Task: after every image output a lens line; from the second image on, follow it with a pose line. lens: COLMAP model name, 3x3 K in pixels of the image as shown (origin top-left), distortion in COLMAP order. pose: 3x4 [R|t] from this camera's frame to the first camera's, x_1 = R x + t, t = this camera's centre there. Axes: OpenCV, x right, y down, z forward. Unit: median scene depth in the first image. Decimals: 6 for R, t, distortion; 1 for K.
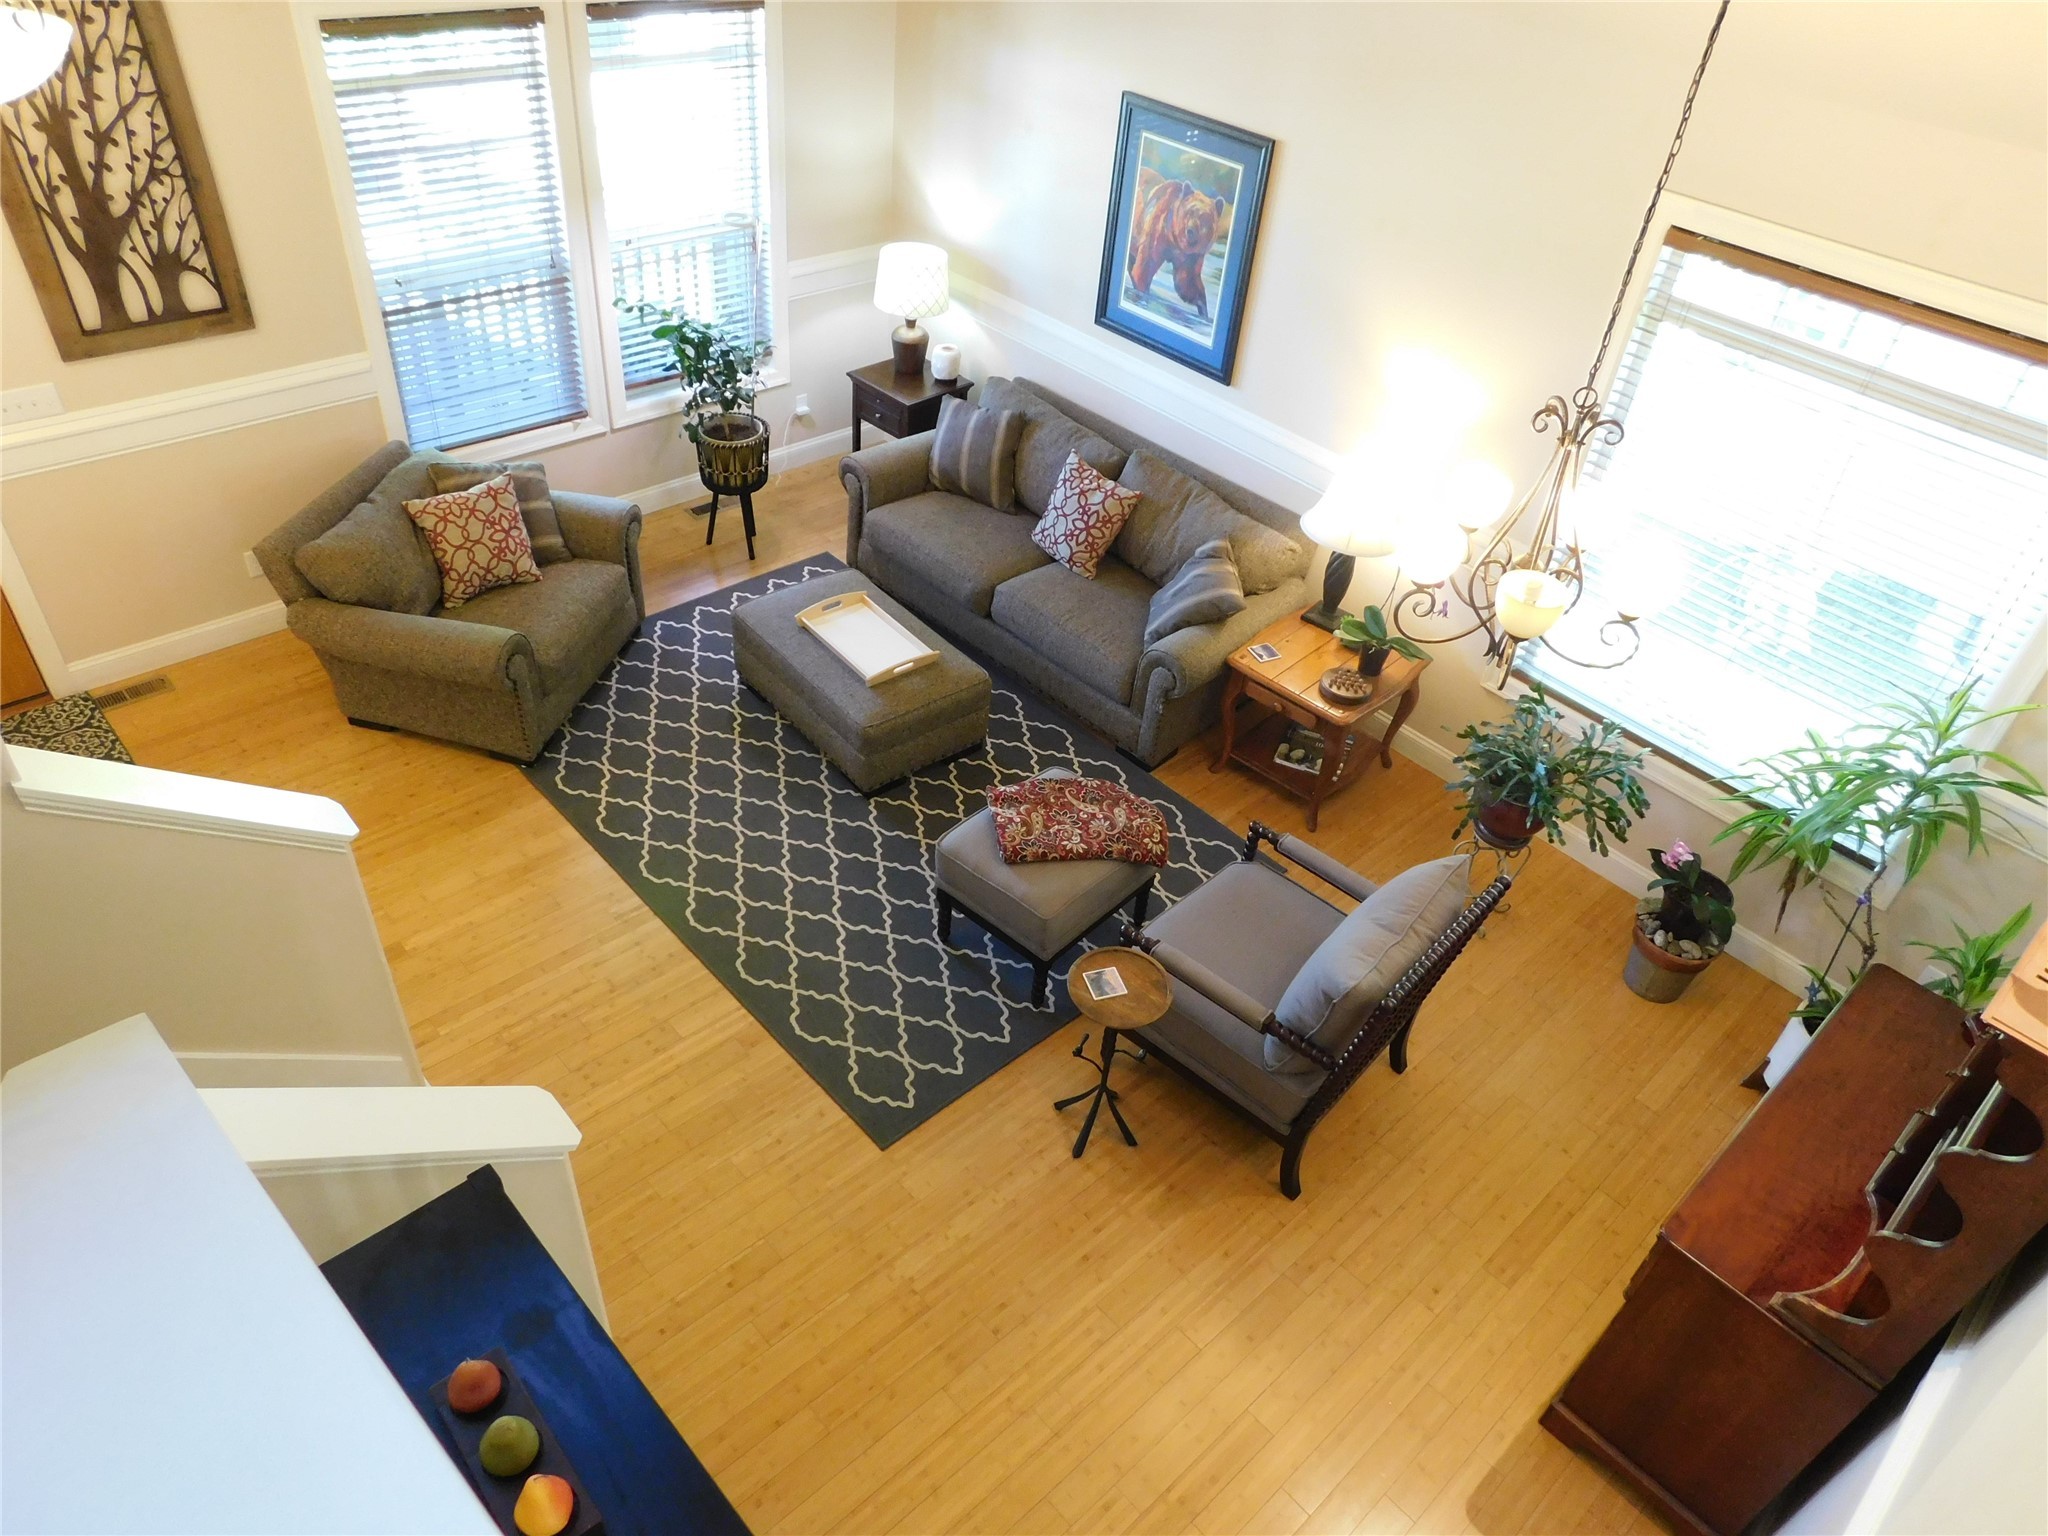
lens RADIAL K [[1341.0, 0, 1040.5], [0, 1341.0, 771.7], [0, 0, 1]] dist [-0.079969, 0.056690]
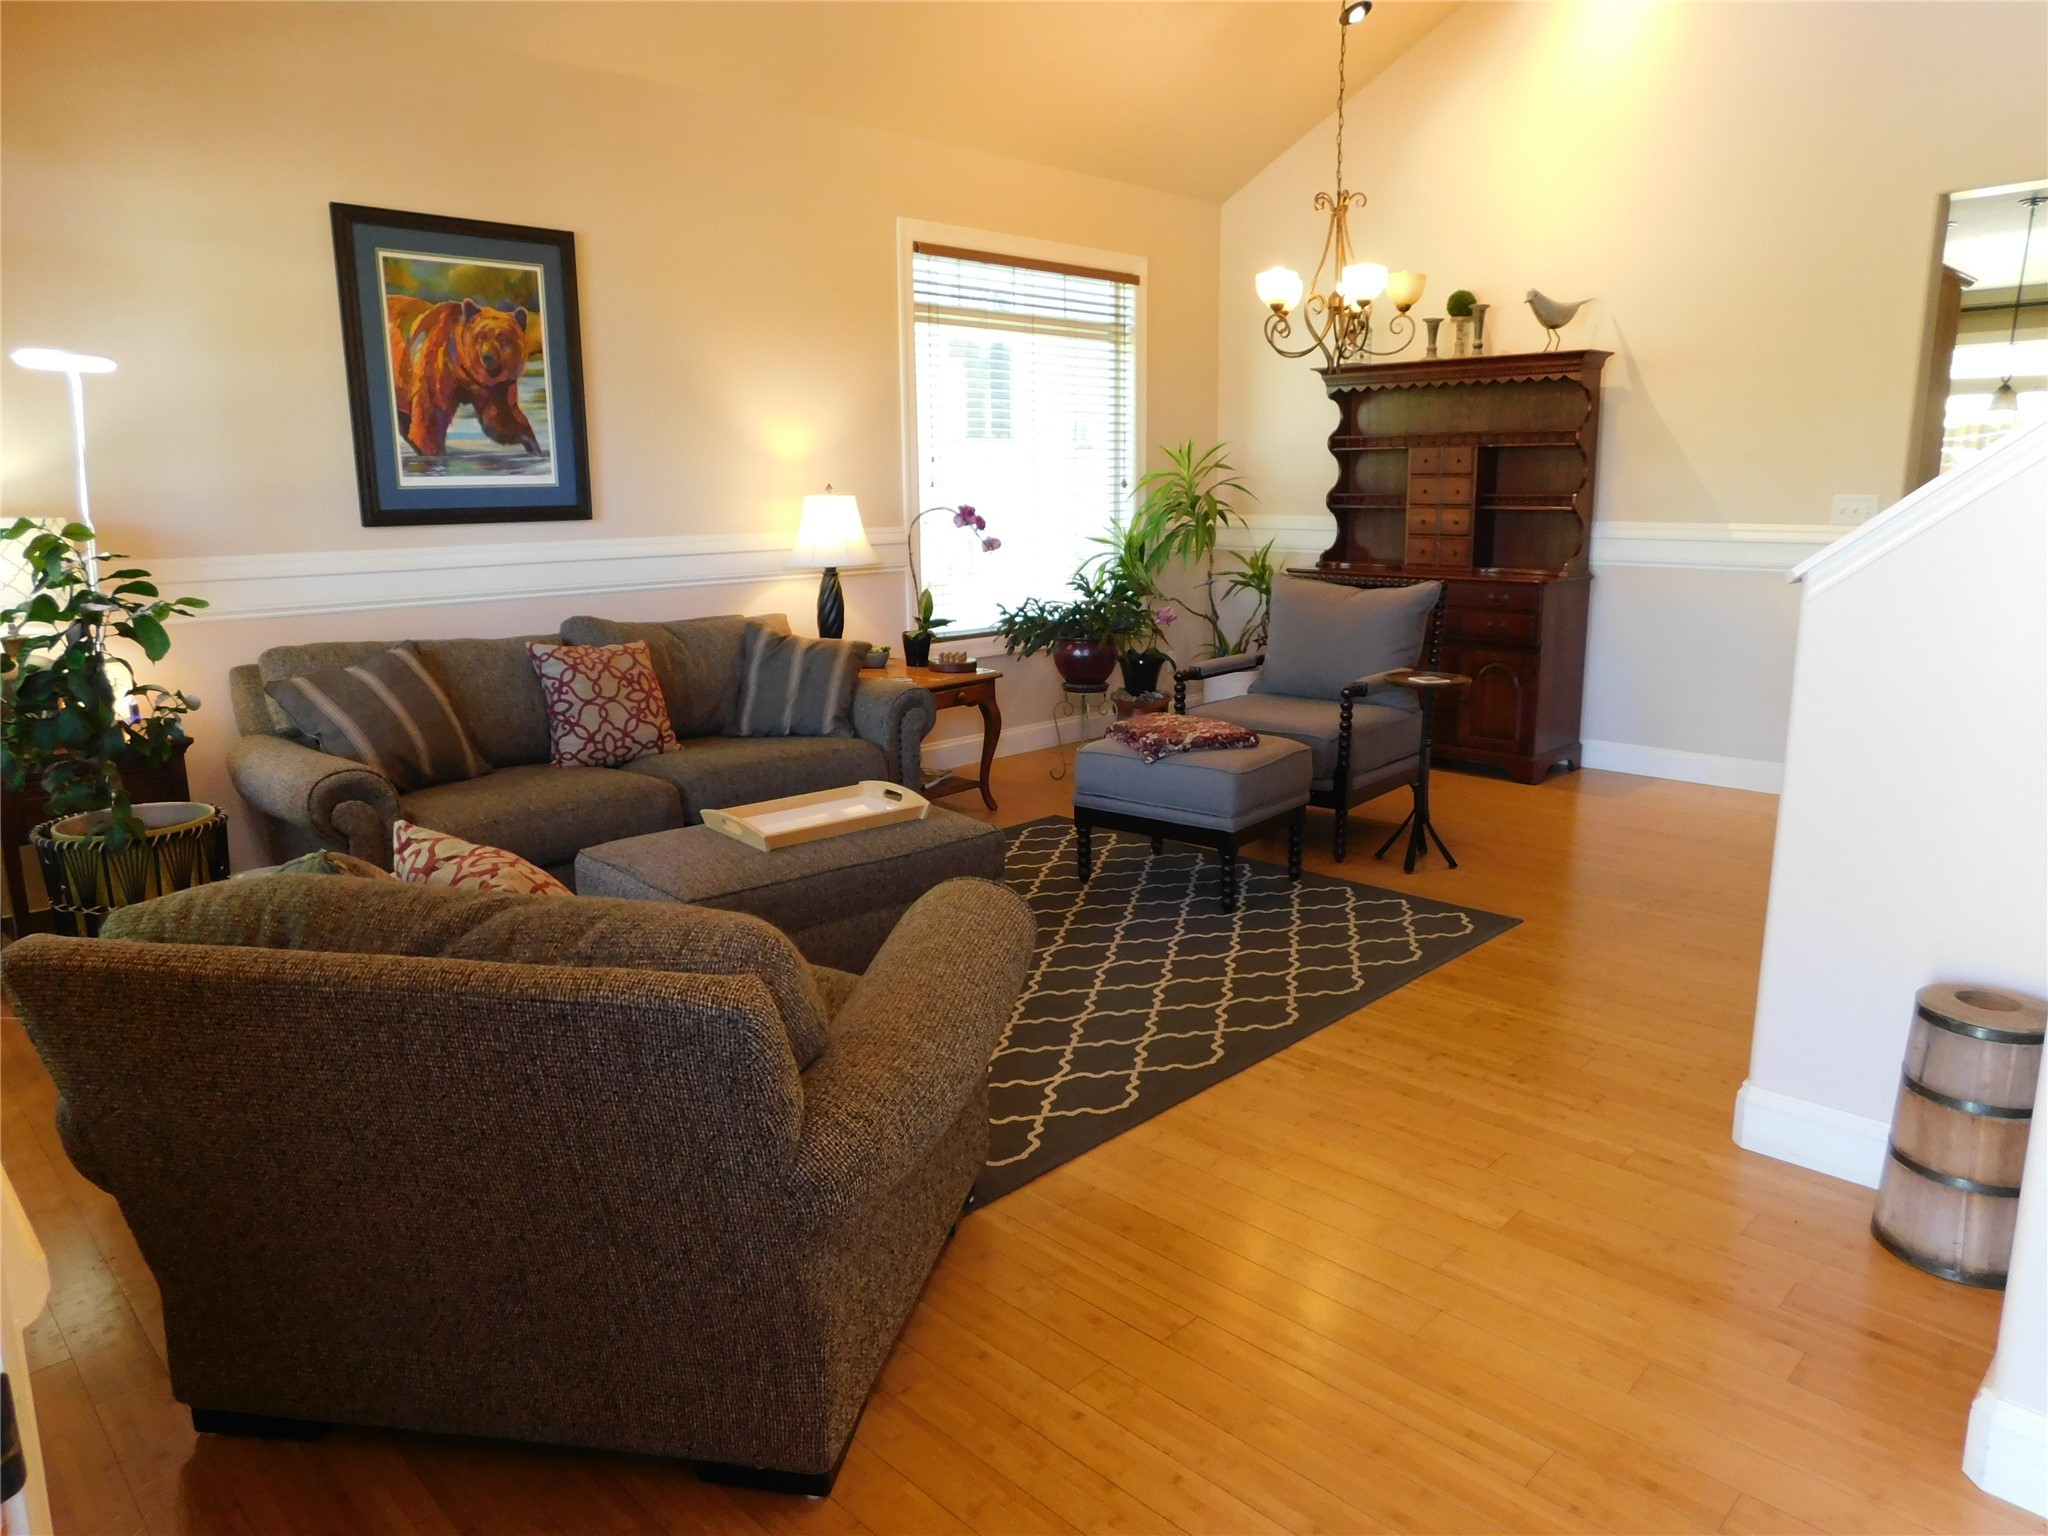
lens RADIAL K [[1341.0, 0, 1040.5], [0, 1341.0, 771.7], [0, 0, 1]] dist [-0.079969, 0.056690]
pose [[-0.036457, -0.294534, 0.954945, -0.756864], [0.637067, 0.729385, 0.249286, -0.207233], [-0.769946, 0.617452, 0.161046, 0.766467]]
